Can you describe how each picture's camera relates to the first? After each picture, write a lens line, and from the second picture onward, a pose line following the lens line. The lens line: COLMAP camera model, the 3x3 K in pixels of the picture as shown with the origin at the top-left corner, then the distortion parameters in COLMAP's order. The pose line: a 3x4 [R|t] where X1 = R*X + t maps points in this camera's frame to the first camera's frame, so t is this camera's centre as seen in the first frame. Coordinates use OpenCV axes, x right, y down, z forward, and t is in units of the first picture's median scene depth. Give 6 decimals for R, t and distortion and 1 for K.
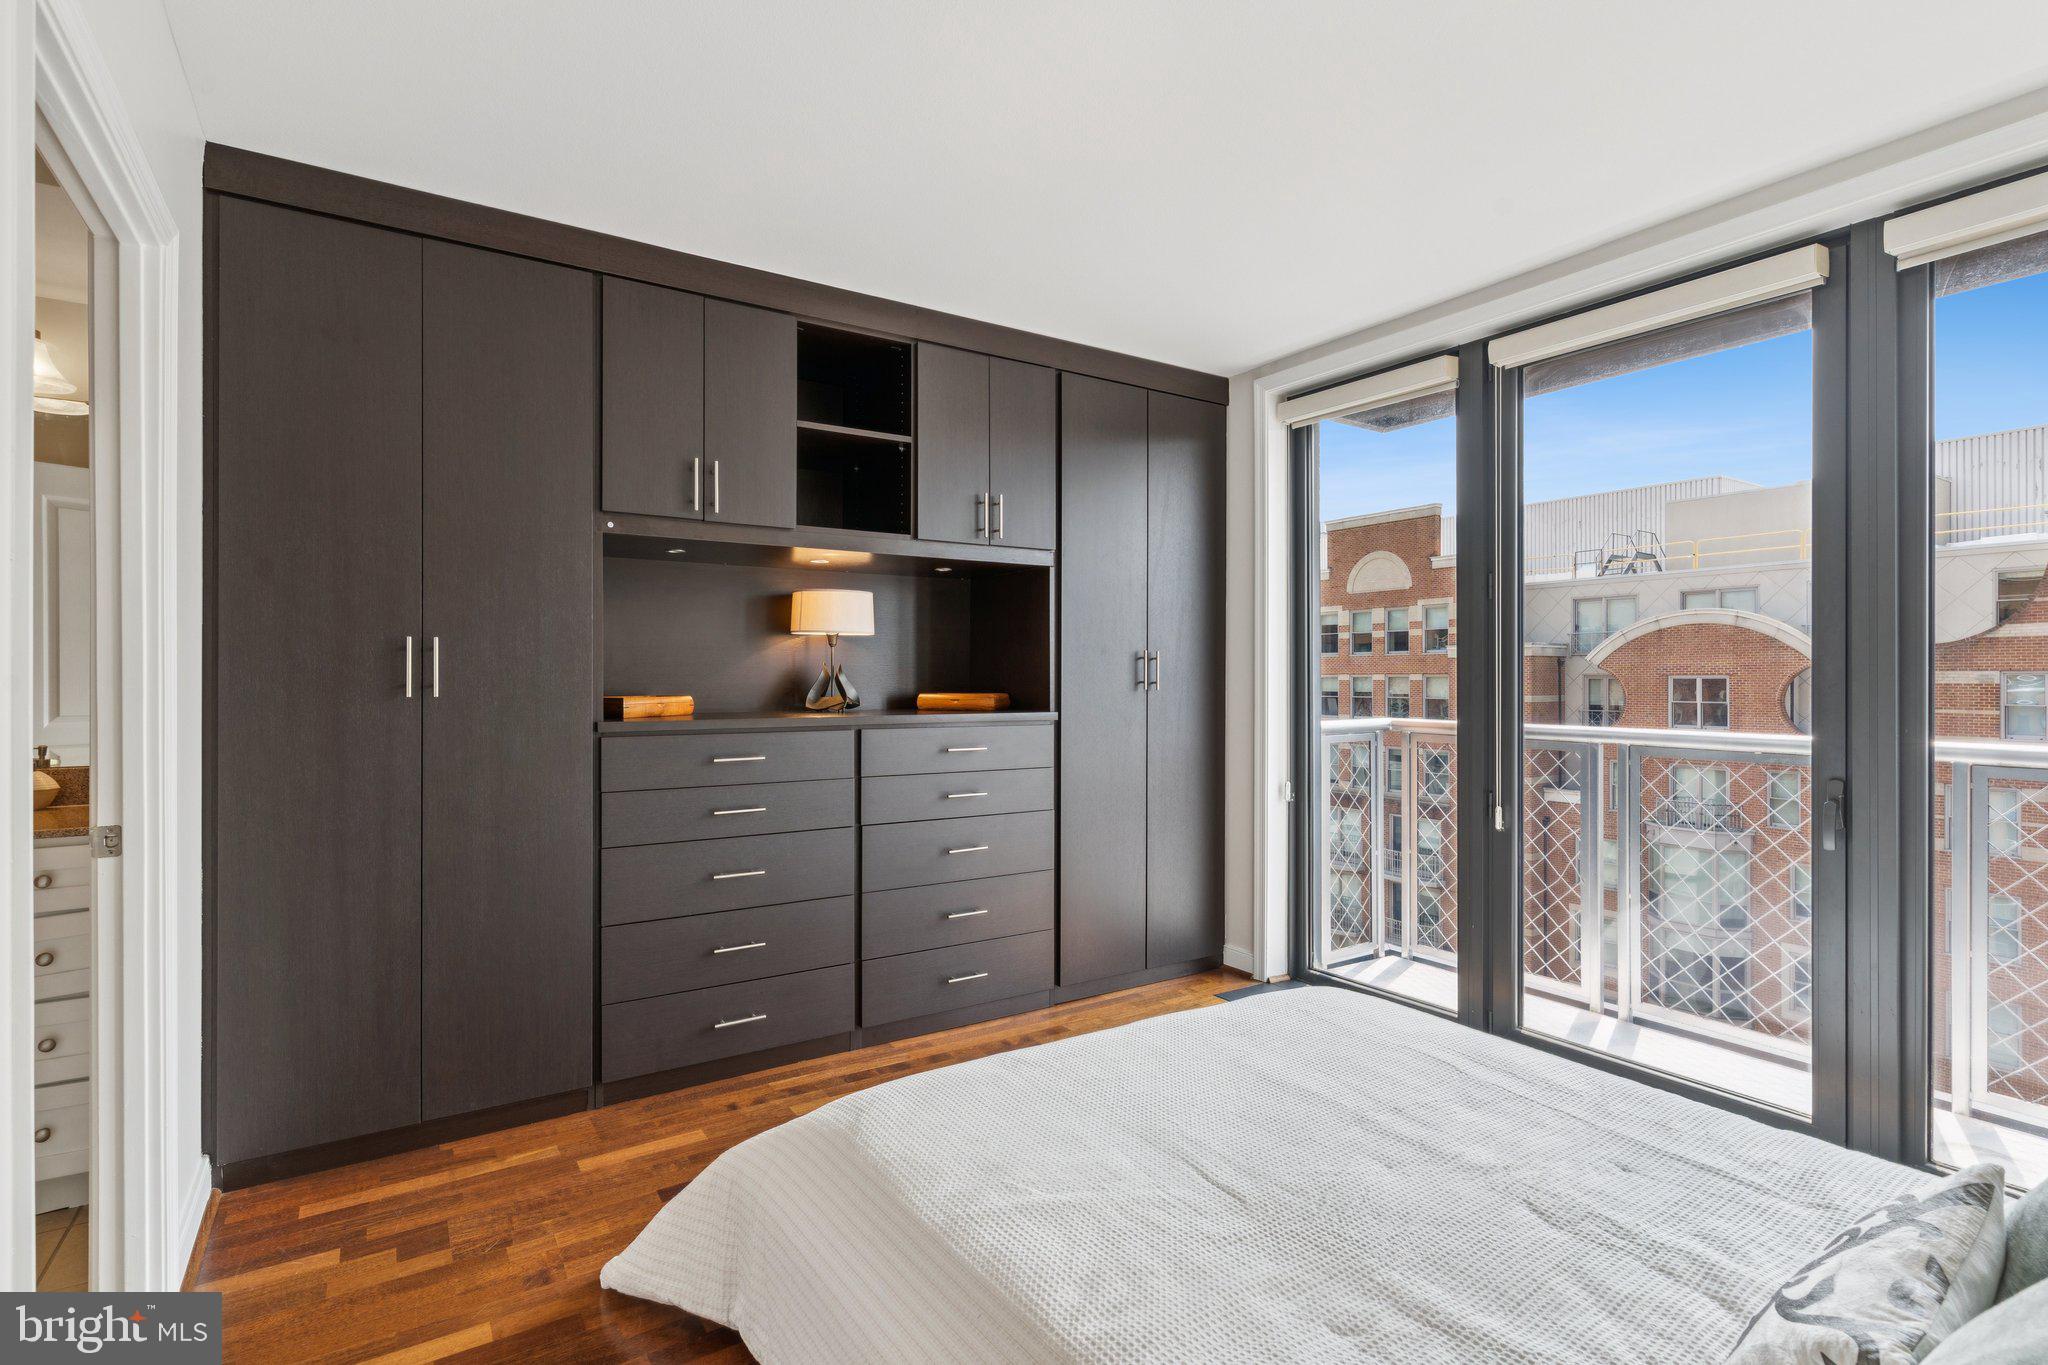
lens RADIAL K [[990.0, 0, 1029.1], [0, 990.0, 676.2], [0, 0, 1]] dist [0.000336, -0.000132]
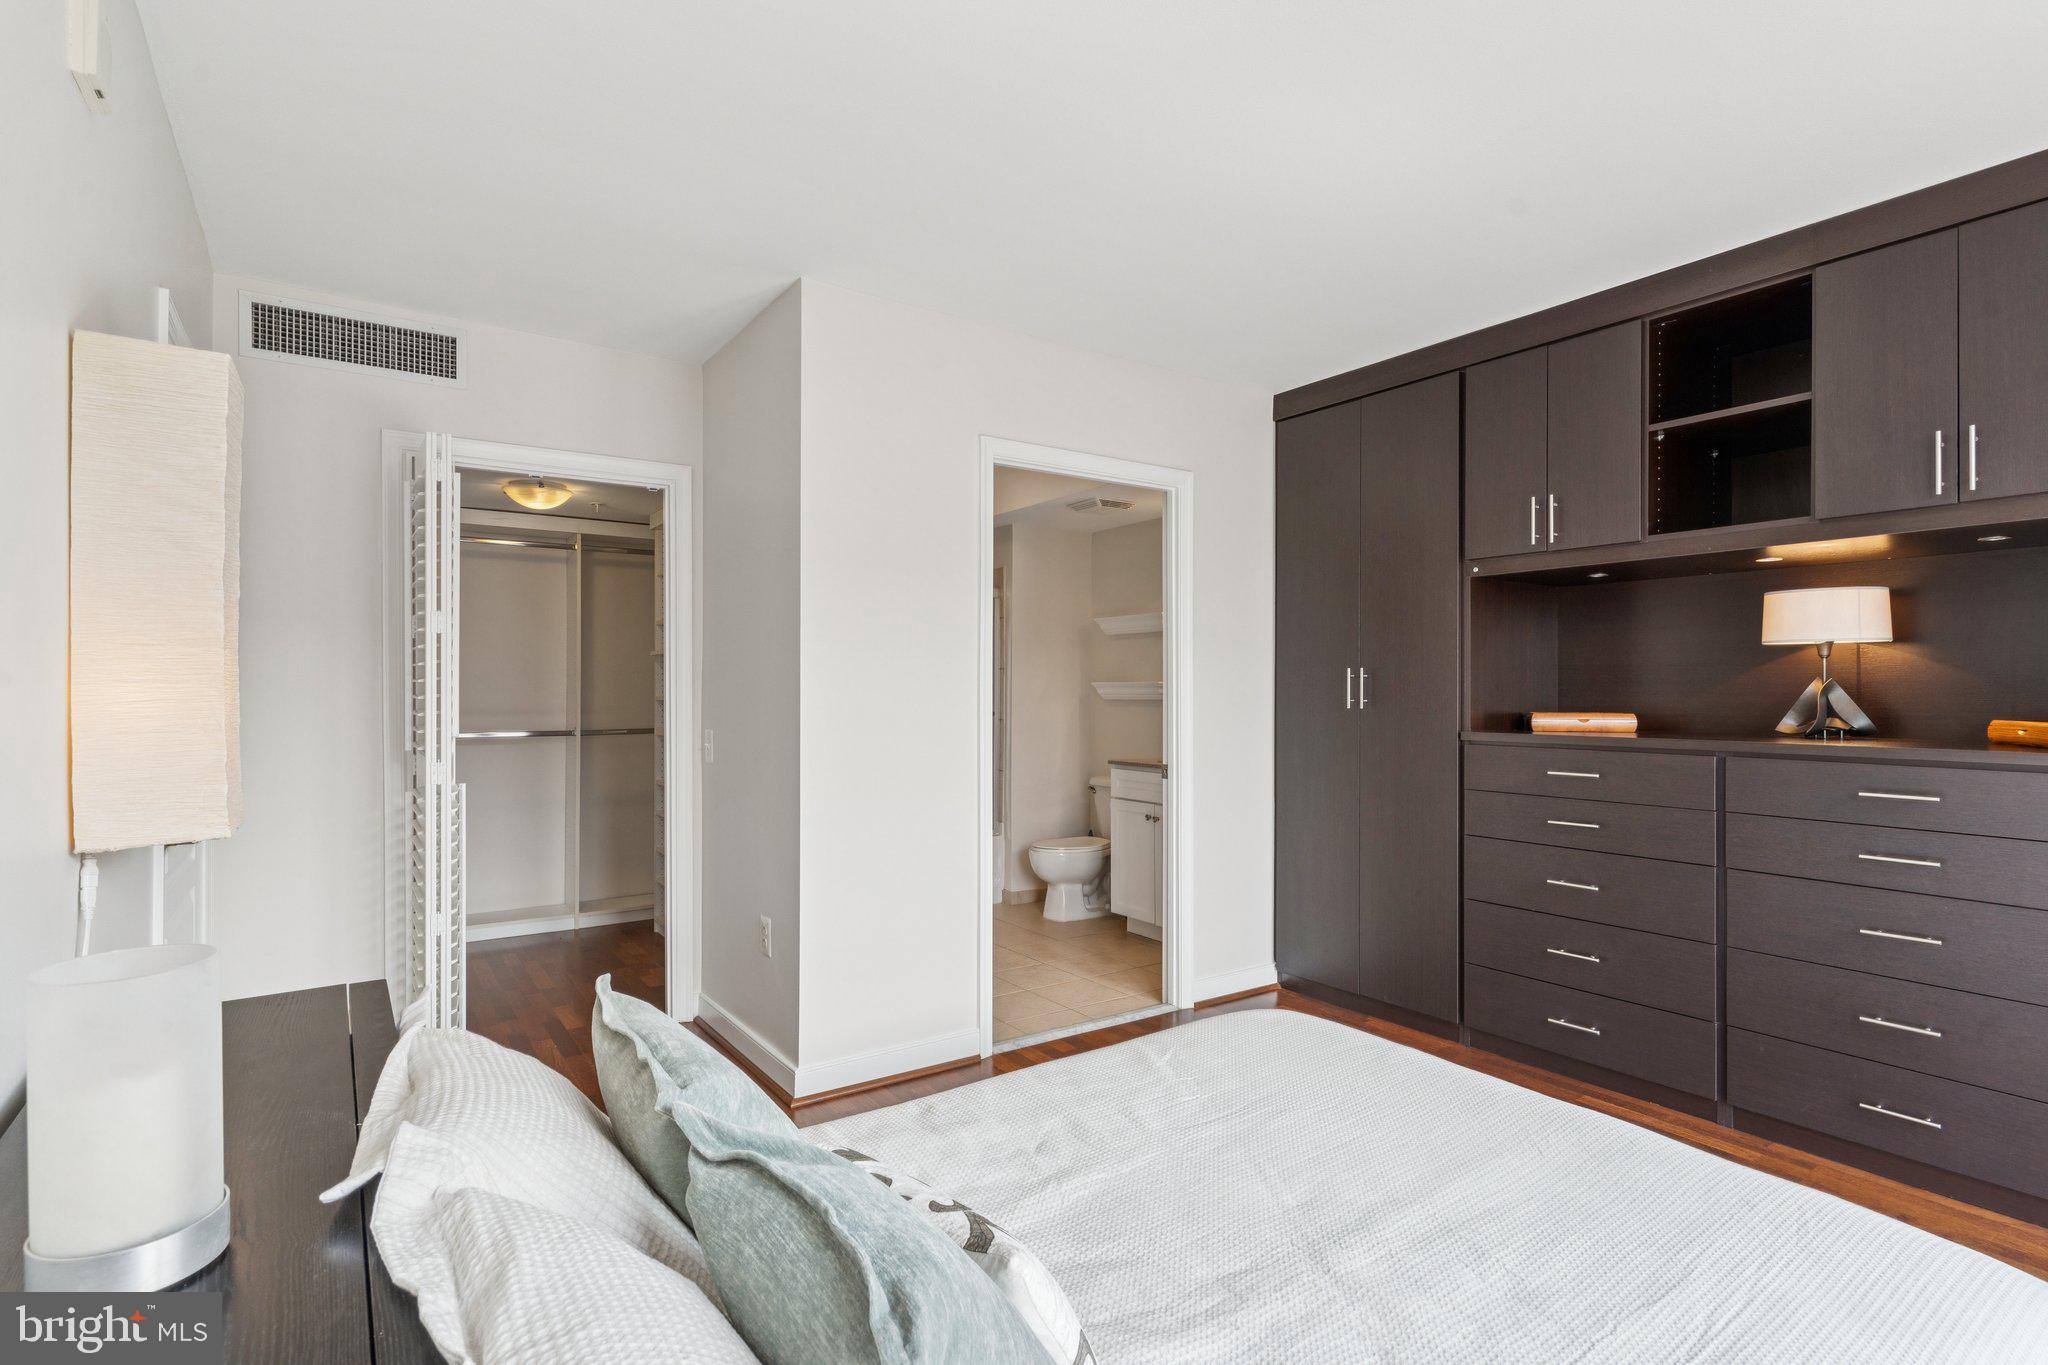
lens RADIAL K [[1002.5, 0, 1017.4], [0, 1002.5, 698.6], [0, 0, 1]] dist [-0.000514, 0.000140]
pose [[0.006594, 0.006304, -0.999958, 0.776043], [0.001034, 0.999980, 0.006311, -0.003922], [0.999978, -0.001075, 0.006588, 0.417085]]
